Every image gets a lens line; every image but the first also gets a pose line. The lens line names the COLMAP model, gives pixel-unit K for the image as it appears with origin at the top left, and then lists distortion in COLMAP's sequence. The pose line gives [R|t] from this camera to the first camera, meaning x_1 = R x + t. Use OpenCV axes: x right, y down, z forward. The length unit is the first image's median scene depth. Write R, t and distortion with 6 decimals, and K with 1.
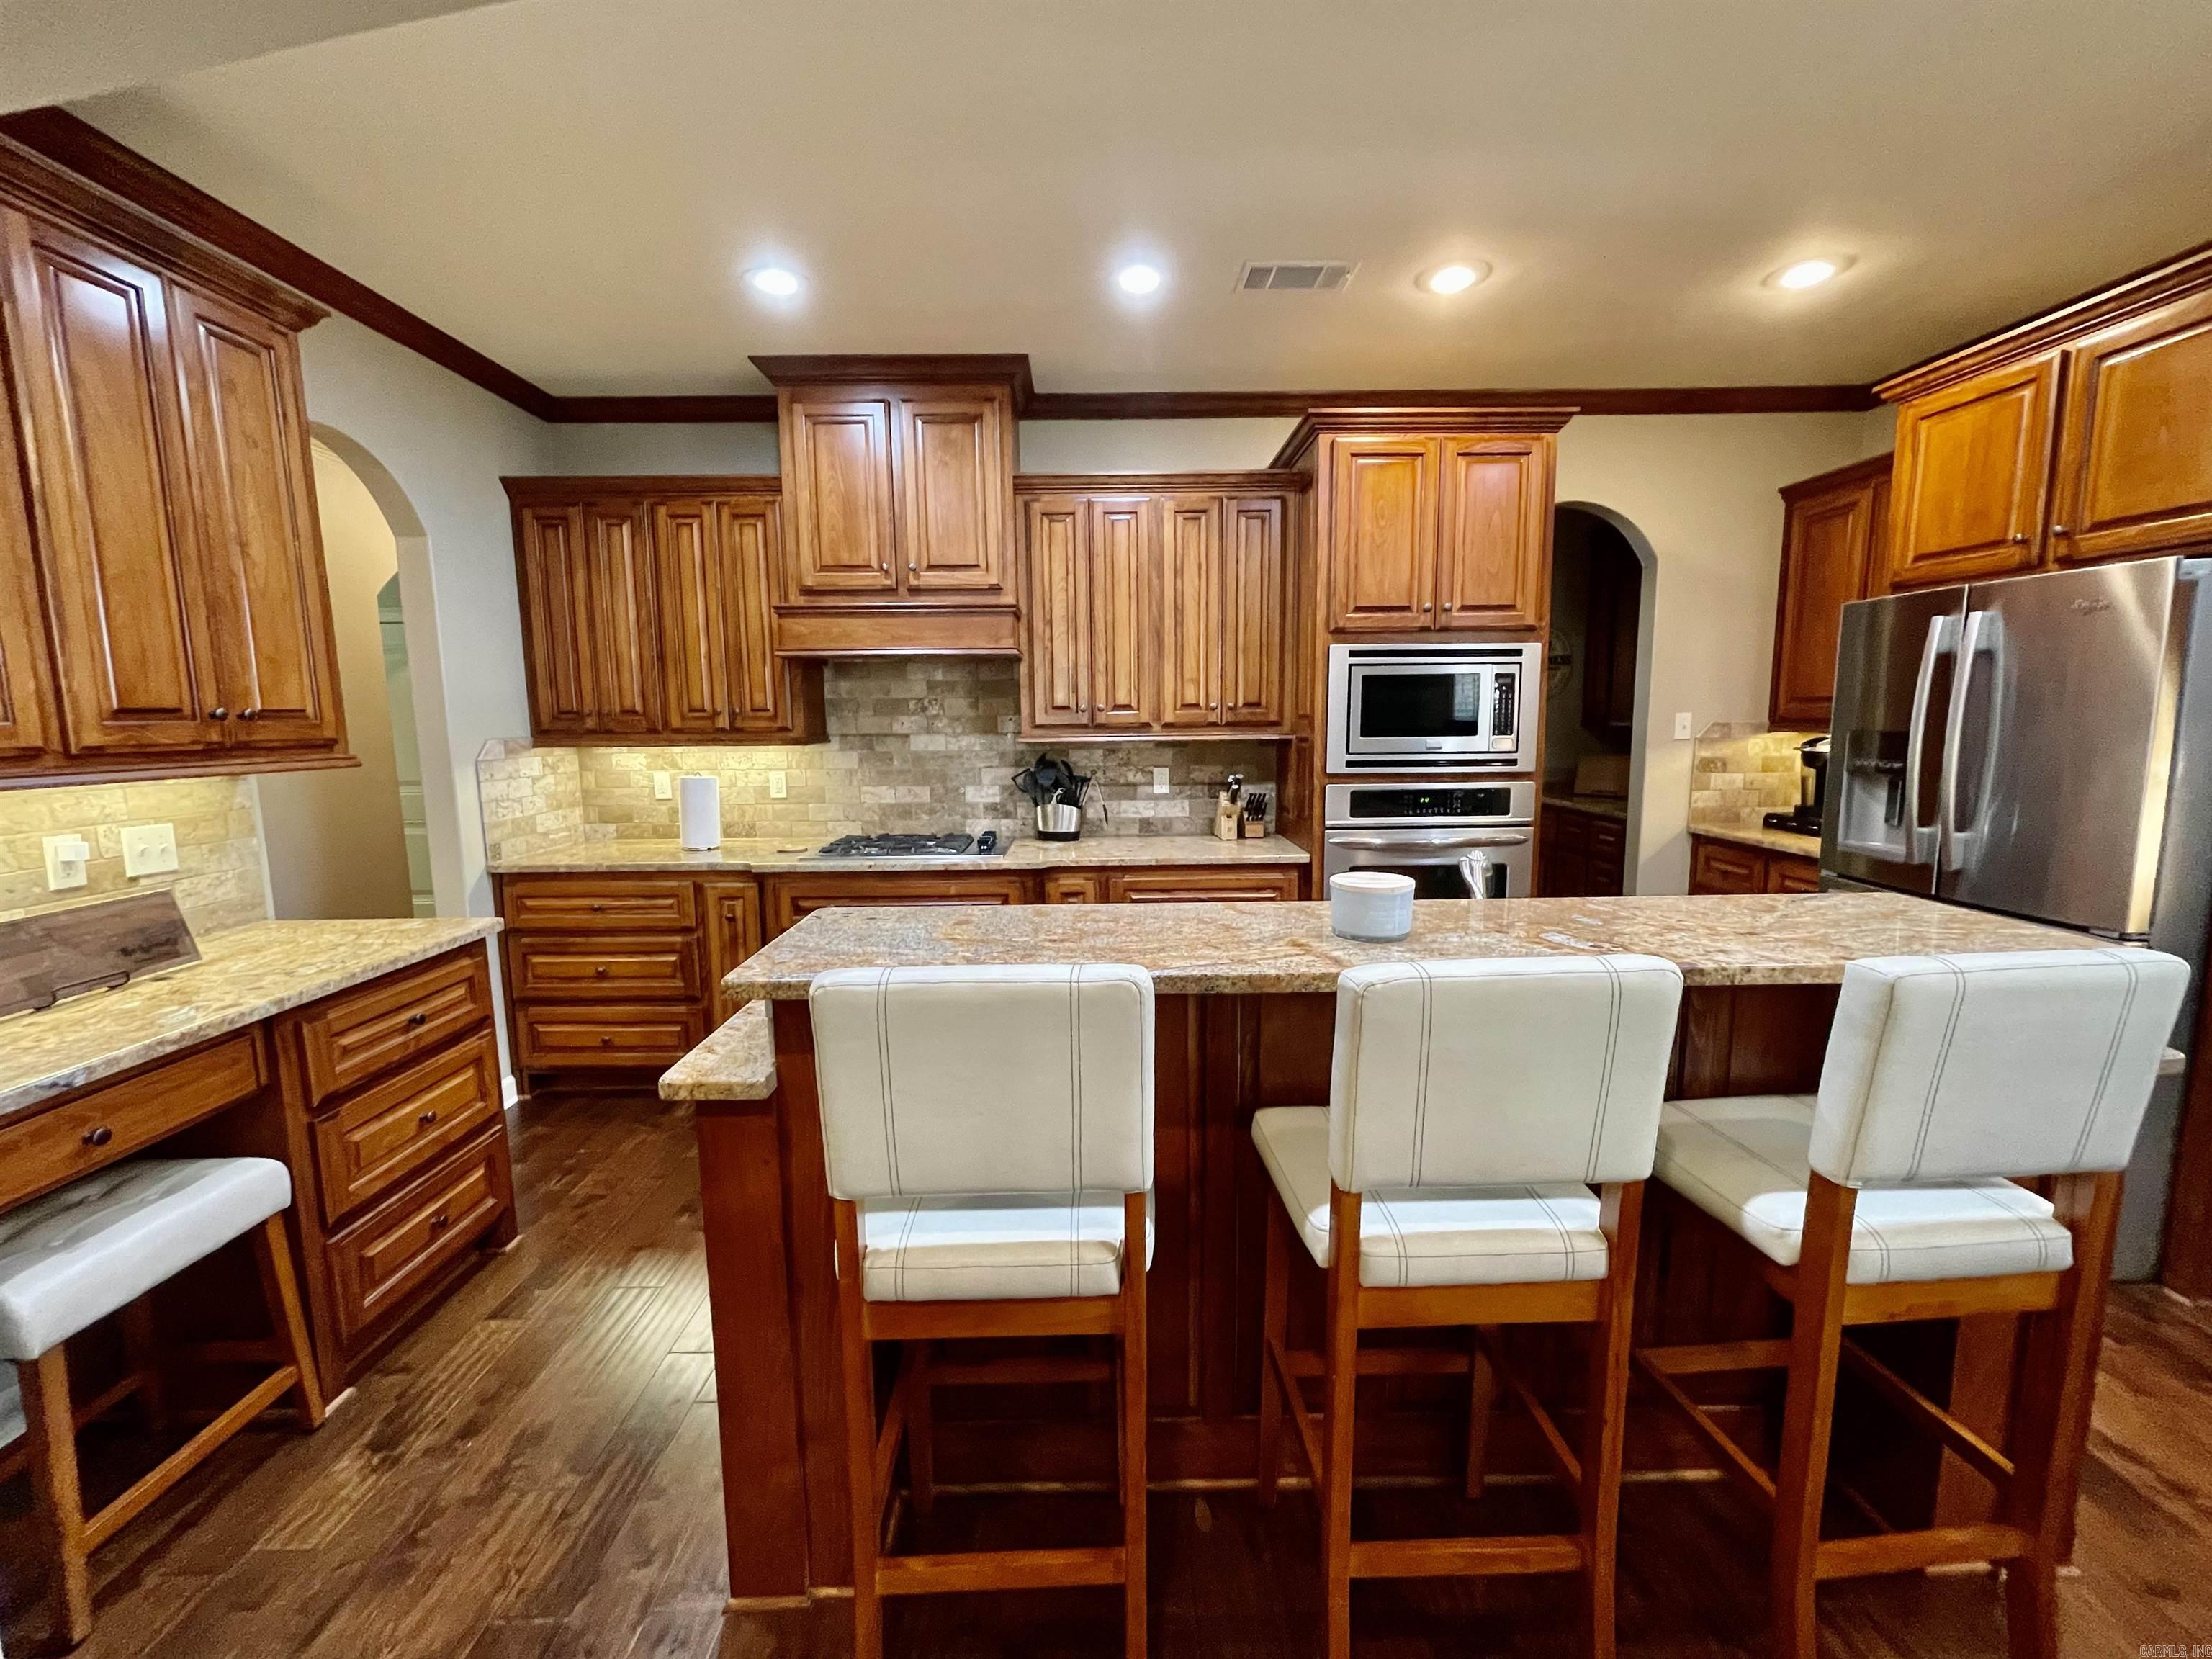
lens RADIAL K [[887.6, 0, 1106.0], [0, 887.6, 829.5], [0, 0, 1]] dist [0.002000, -0.000146]
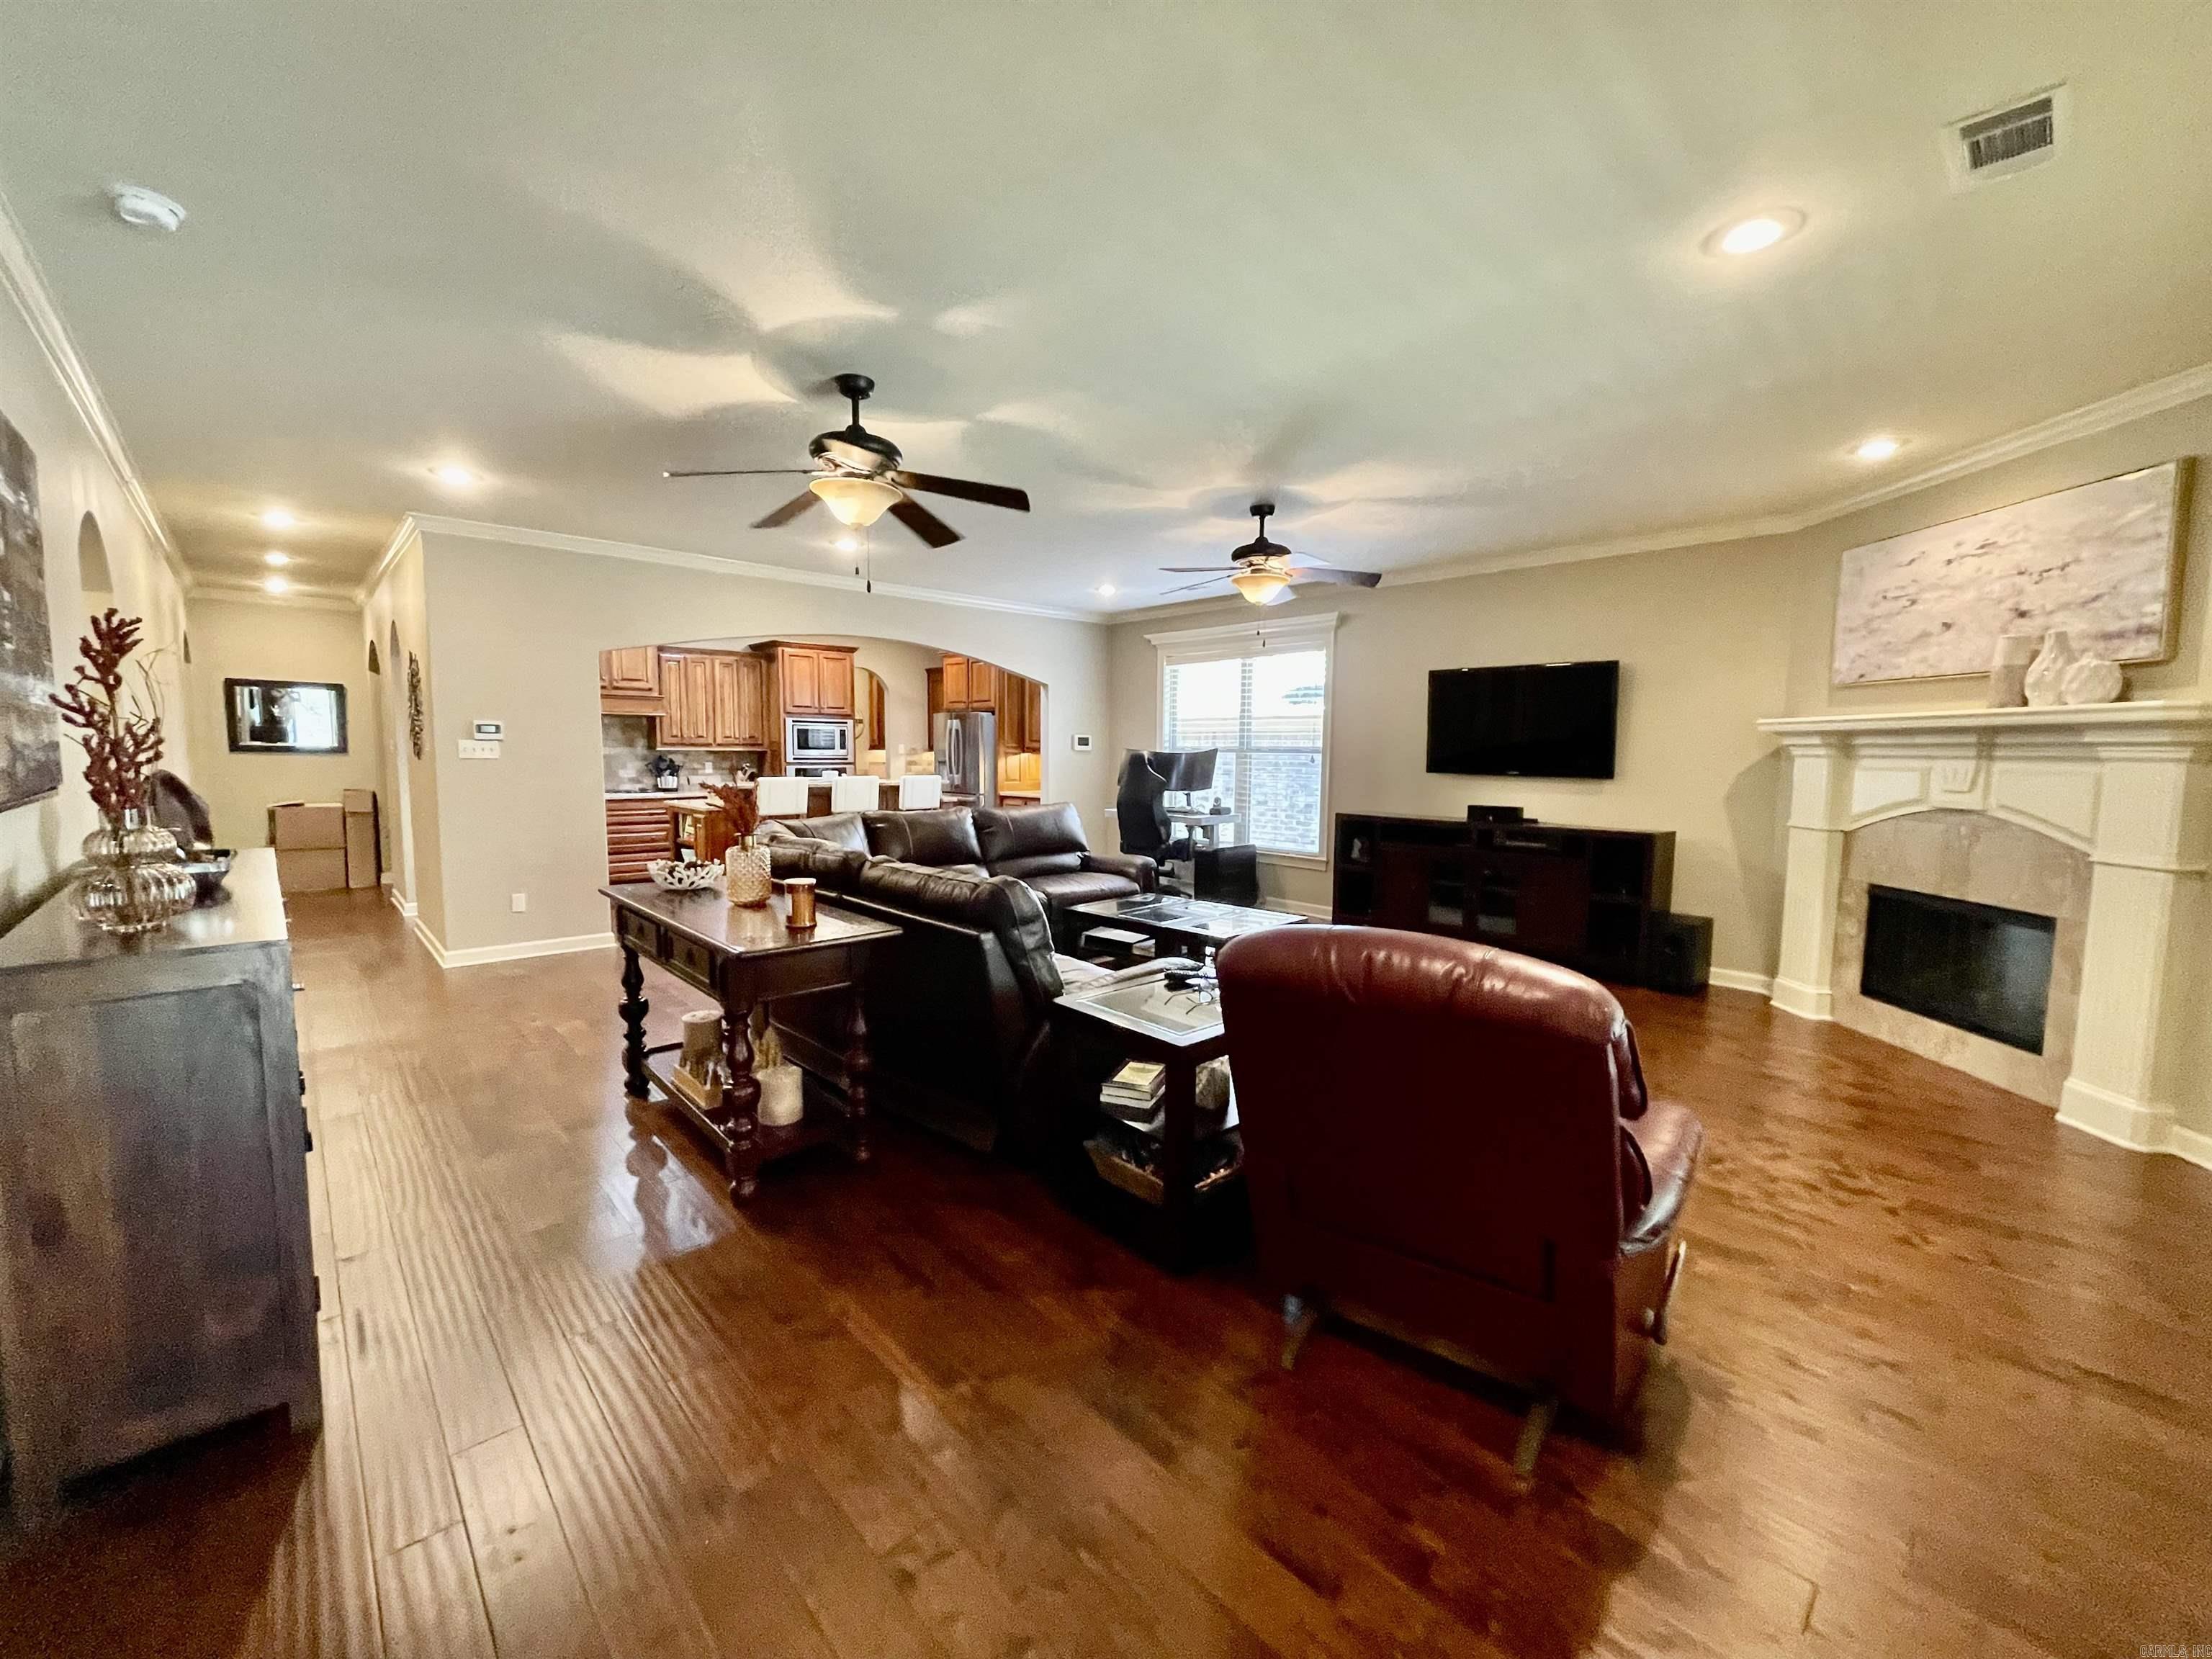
lens RADIAL K [[887.6, 0, 1106.0], [0, 887.6, 829.5], [0, 0, 1]] dist [0.002000, -0.000146]
pose [[0.740008, -0.042855, 0.671231, -0.854992], [0.066904, 0.997709, -0.010060, 0.234264], [-0.669262, 0.052353, 0.741180, -1.682228]]
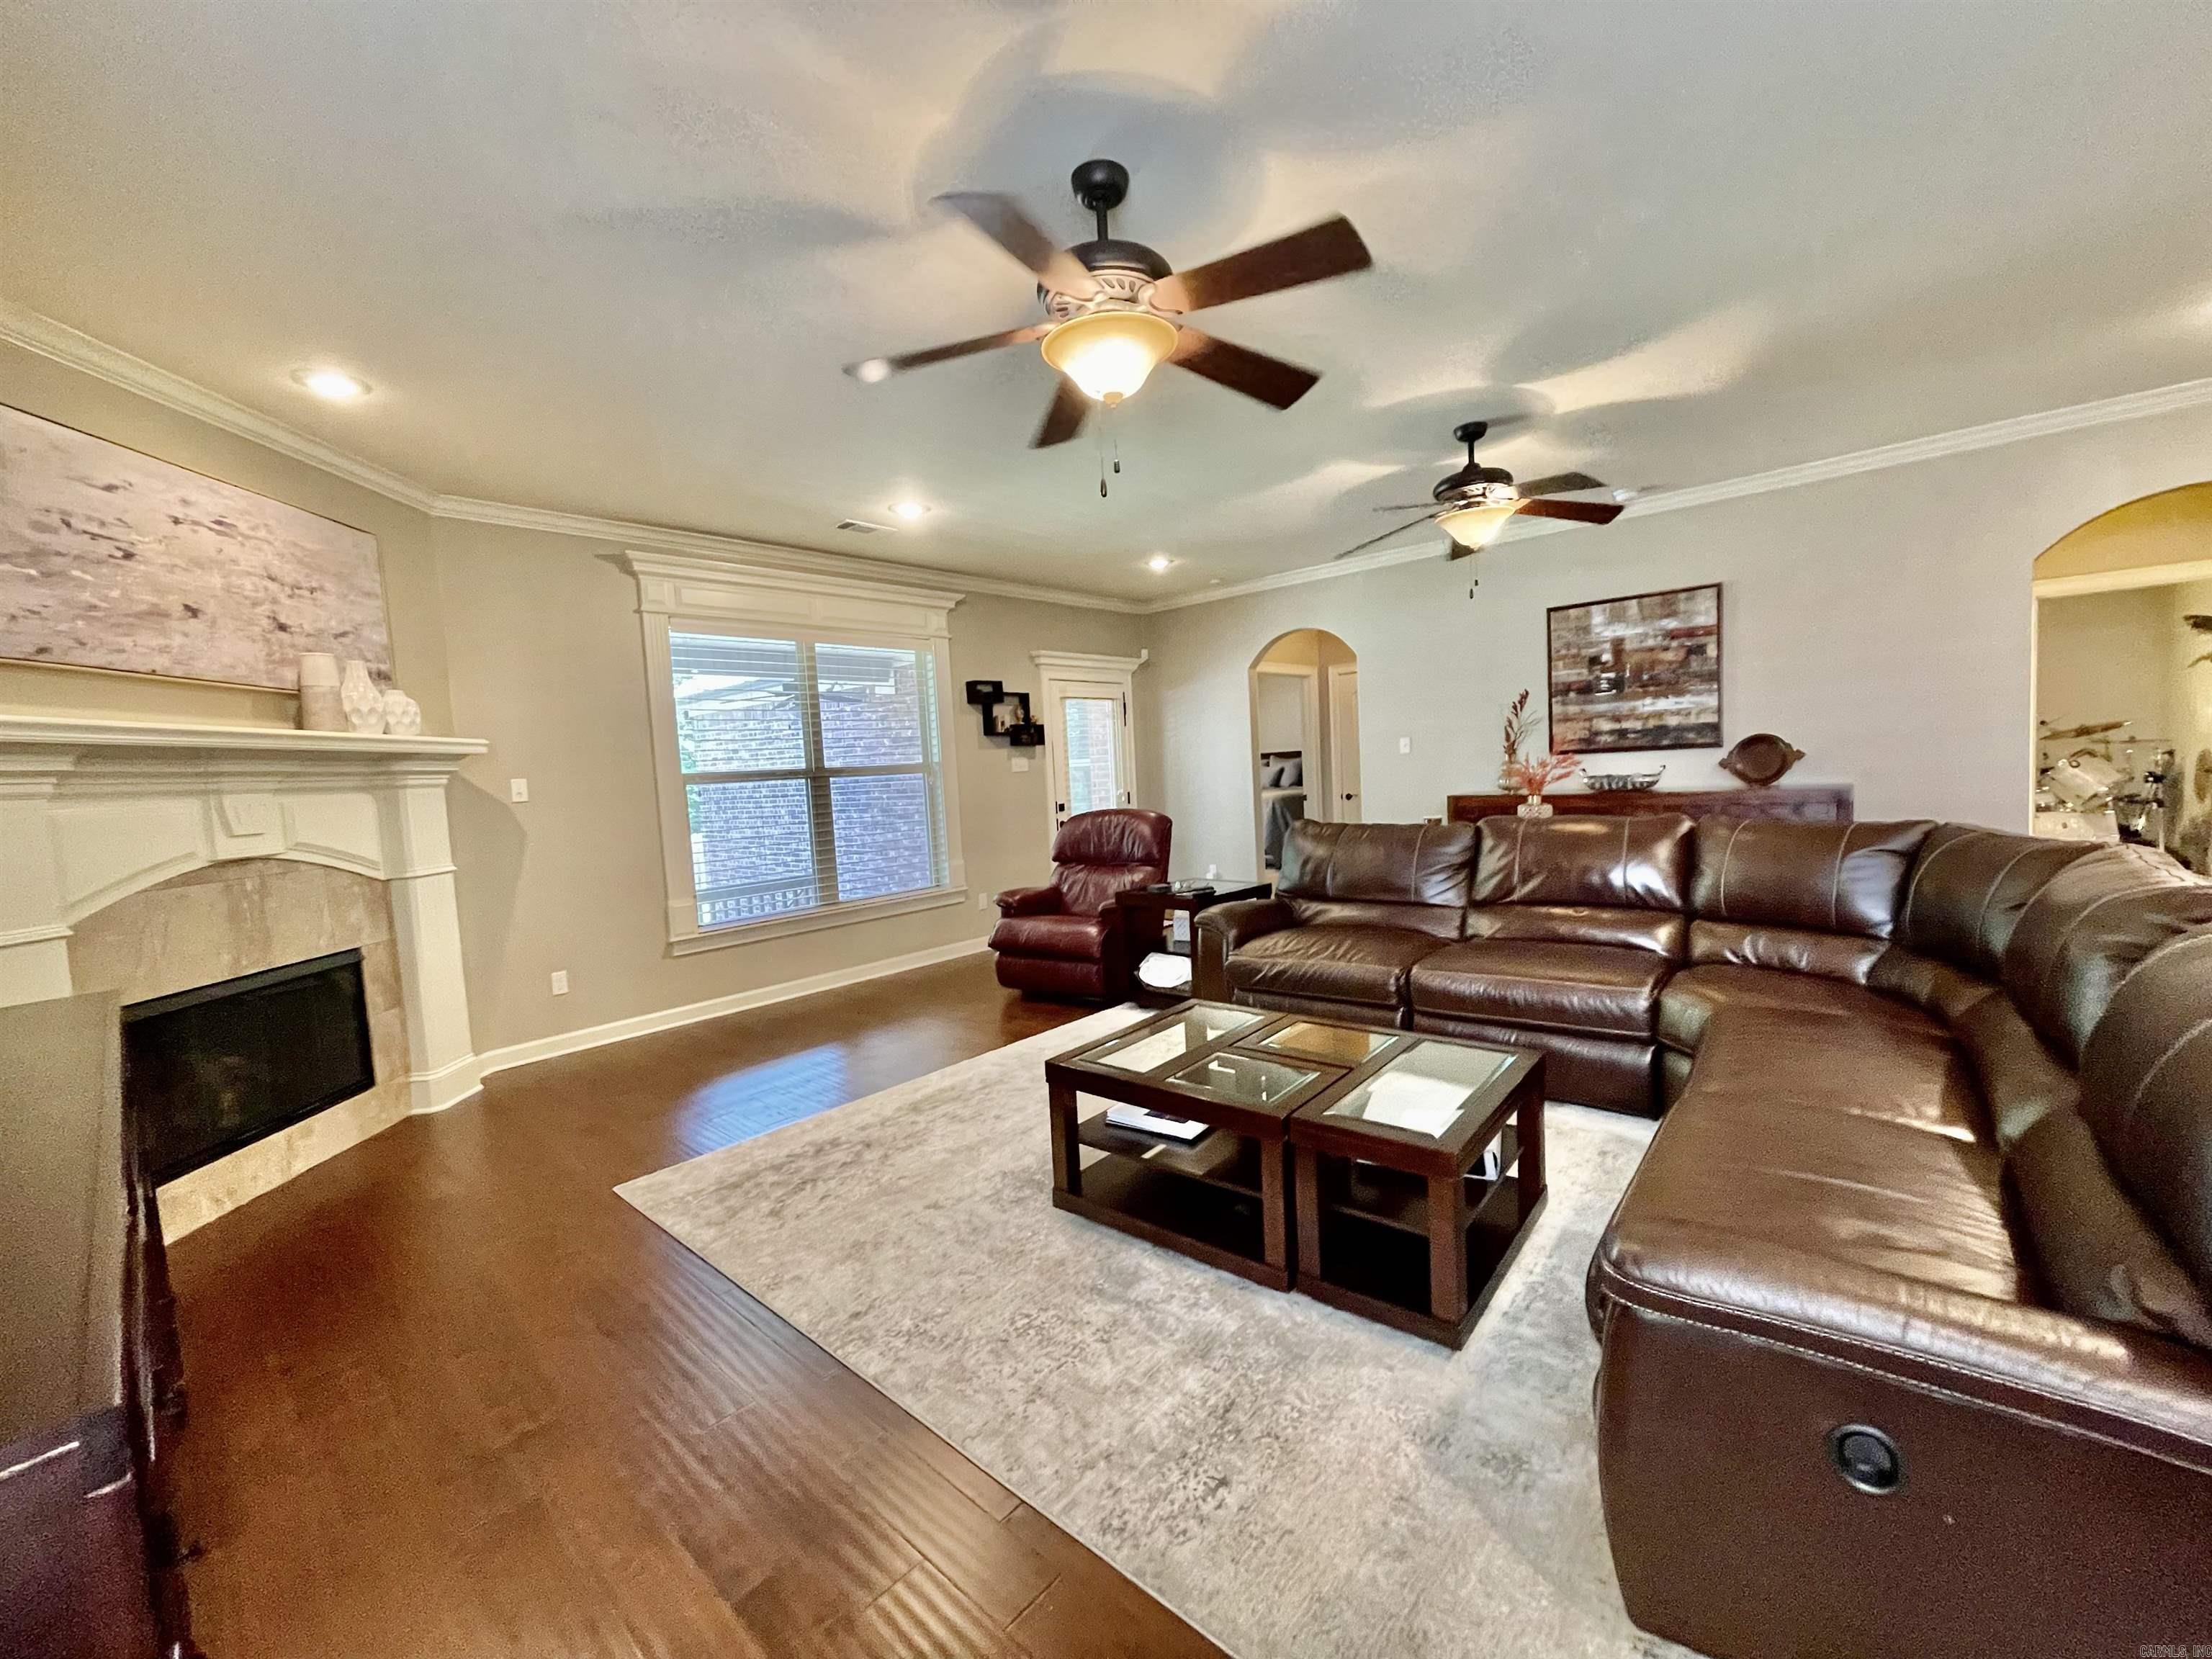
lens RADIAL K [[887.6, 0, 1106.0], [0, 887.6, 829.5], [0, 0, 1]] dist [0.002000, -0.000146]
pose [[-0.678055, 0.099166, -0.728291, 0.788370], [-0.031176, 0.986085, 0.163293, 0.070940], [0.734350, 0.133426, -0.665528, -0.354856]]
